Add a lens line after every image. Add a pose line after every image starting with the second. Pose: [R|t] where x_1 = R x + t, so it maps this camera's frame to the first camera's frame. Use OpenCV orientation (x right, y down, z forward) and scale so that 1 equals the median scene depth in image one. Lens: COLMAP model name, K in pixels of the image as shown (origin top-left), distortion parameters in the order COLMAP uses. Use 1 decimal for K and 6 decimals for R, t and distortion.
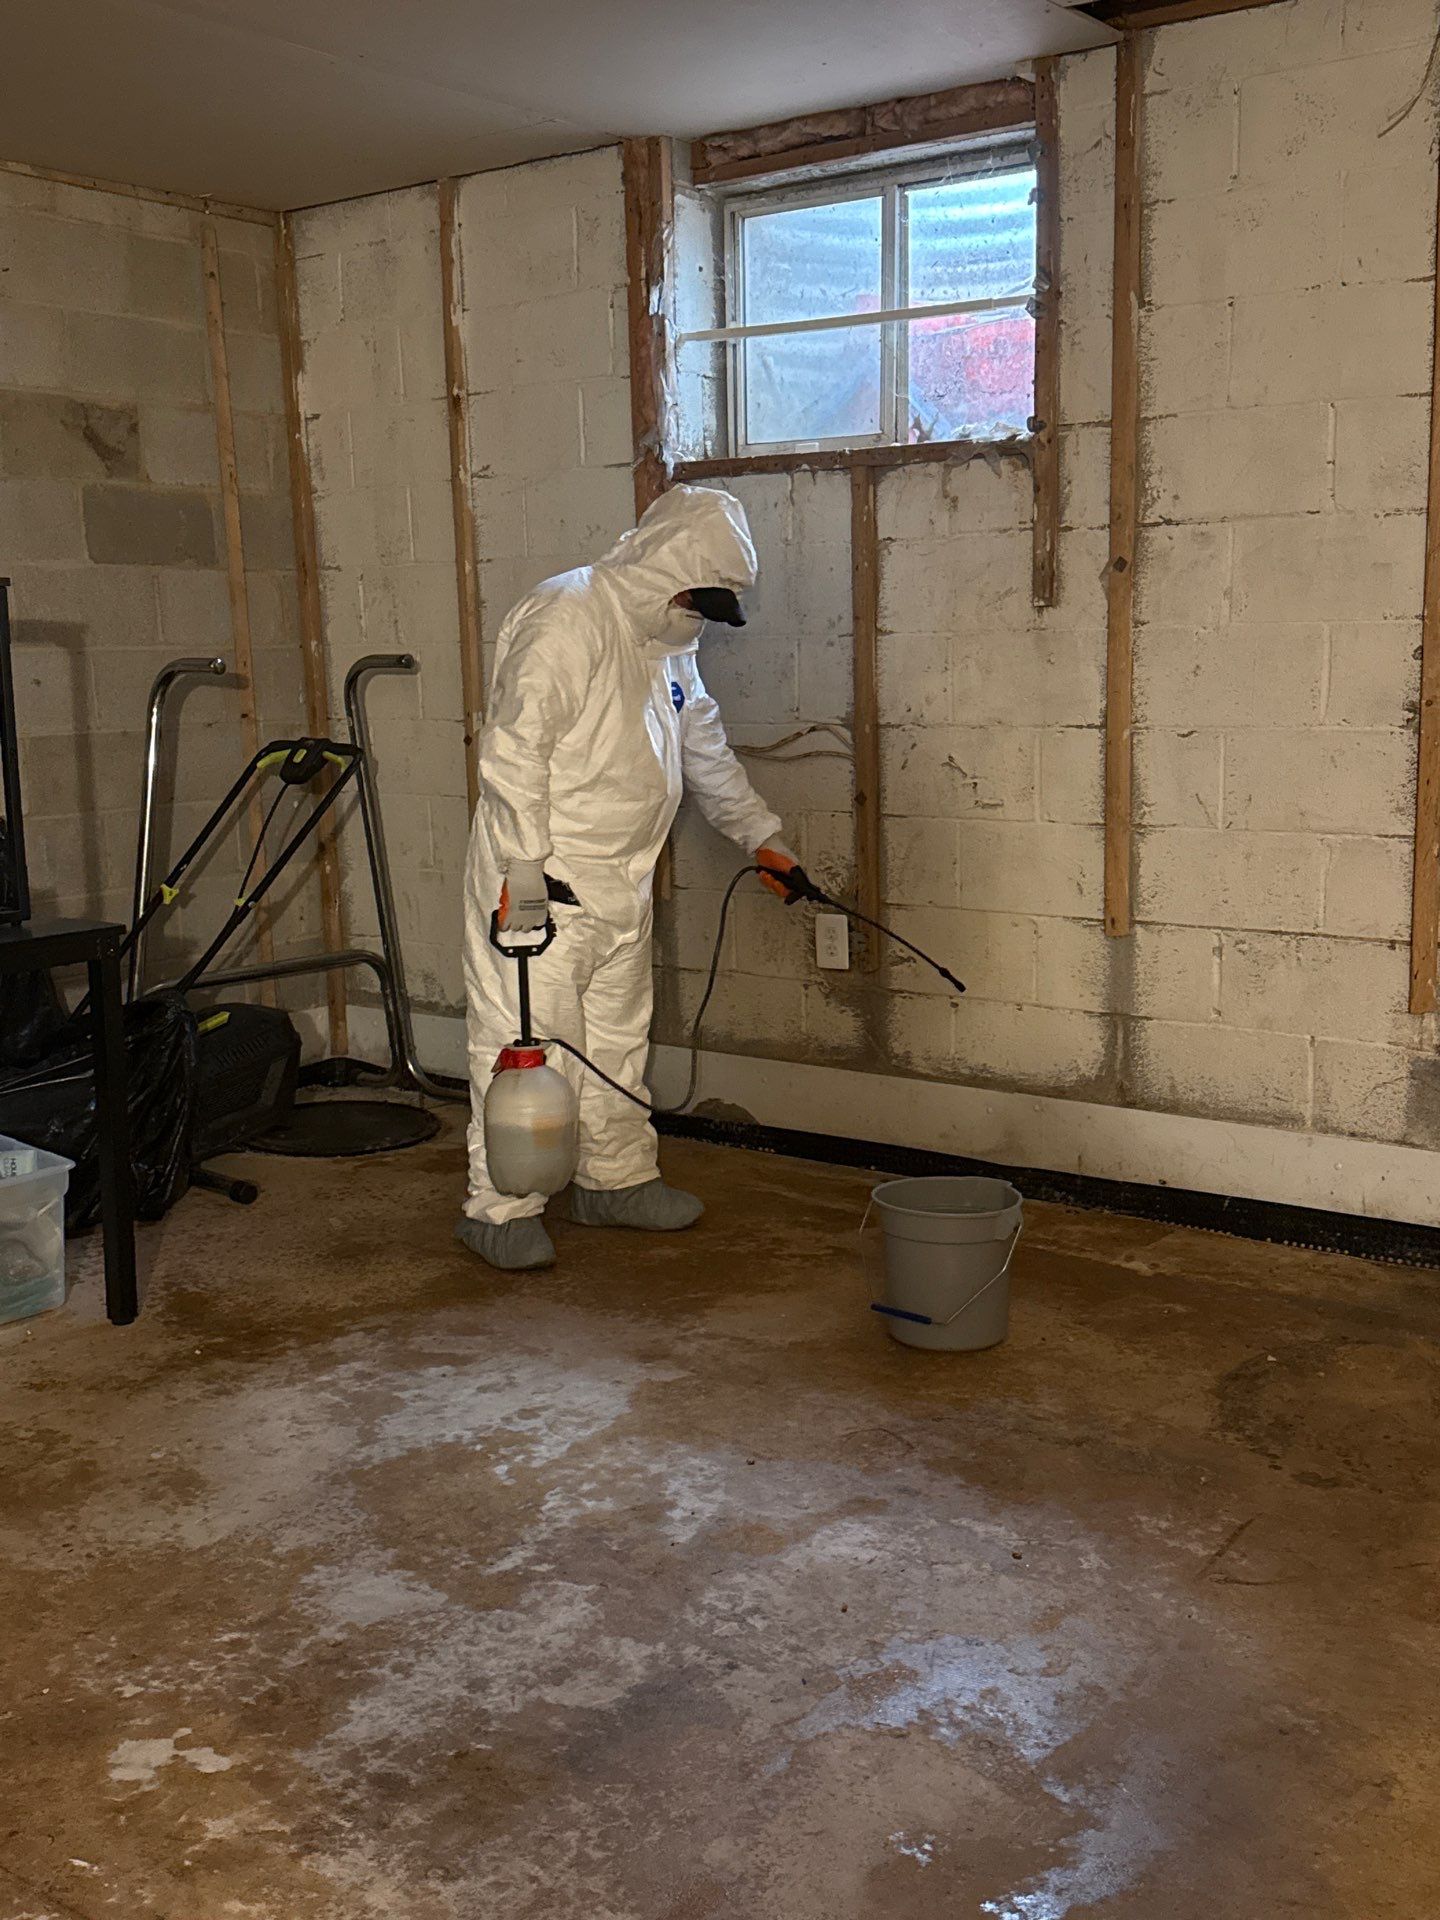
lens RADIAL K [[2071.8, 0, 720.0], [0, 2071.8, 960.0], [0, 0, 1]] dist [0.230570, -0.418131]
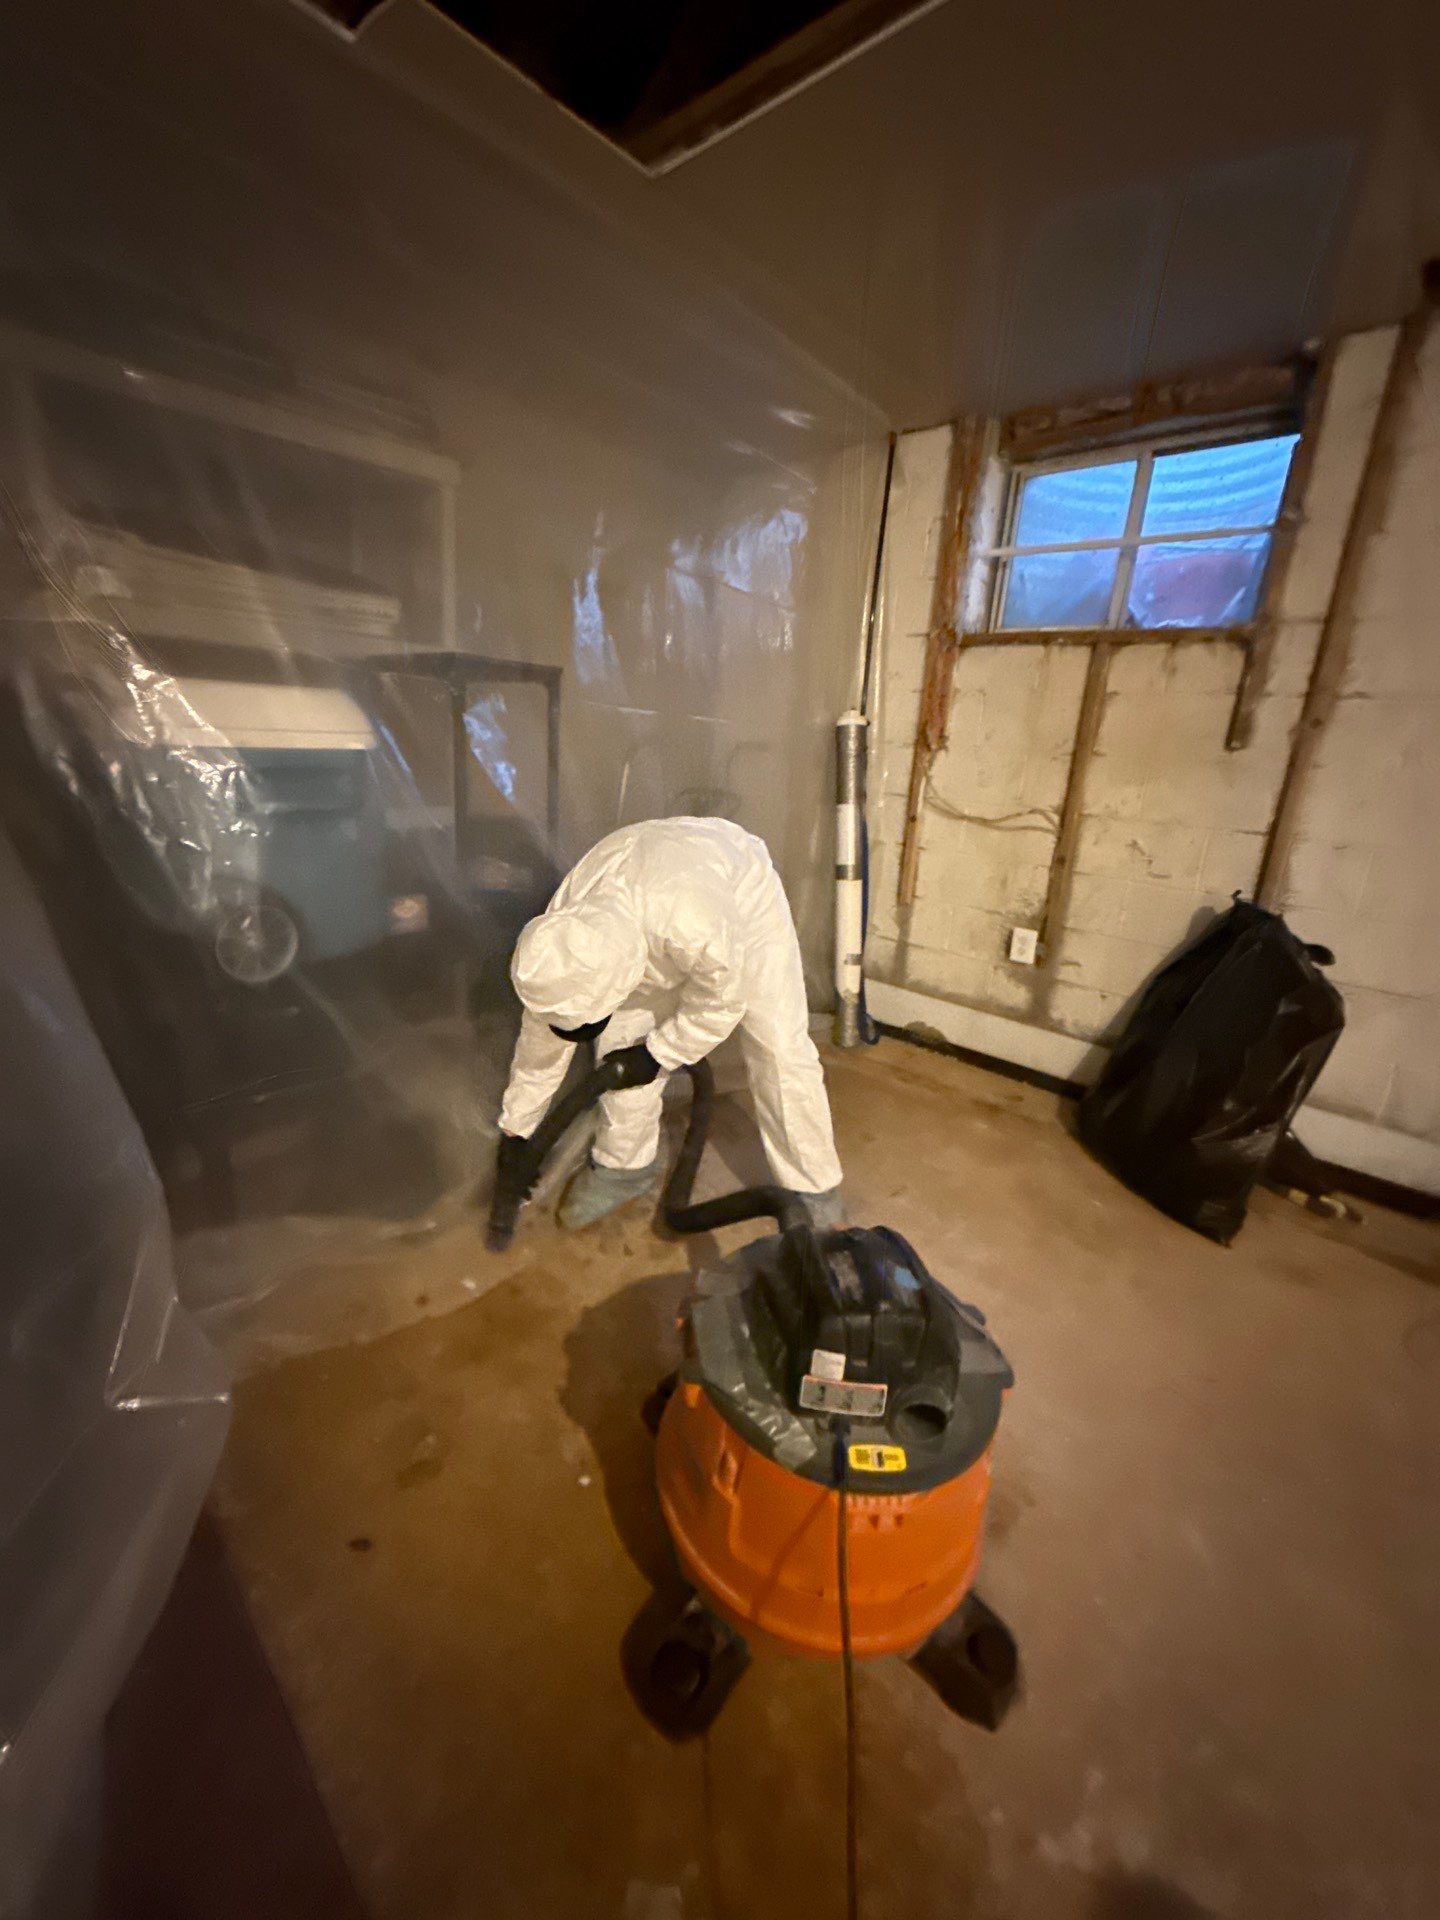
lens RADIAL K [[768.8, 0, 715.3], [0, 768.8, 949.1], [0, 0, 1]] dist [0.001087, 0.000038]
pose [[0.991798, 0.104633, -0.073409, -0.140248], [-0.095648, 0.988544, 0.116757, -0.053829], [0.084785, -0.108778, 0.990444, 0.393667]]
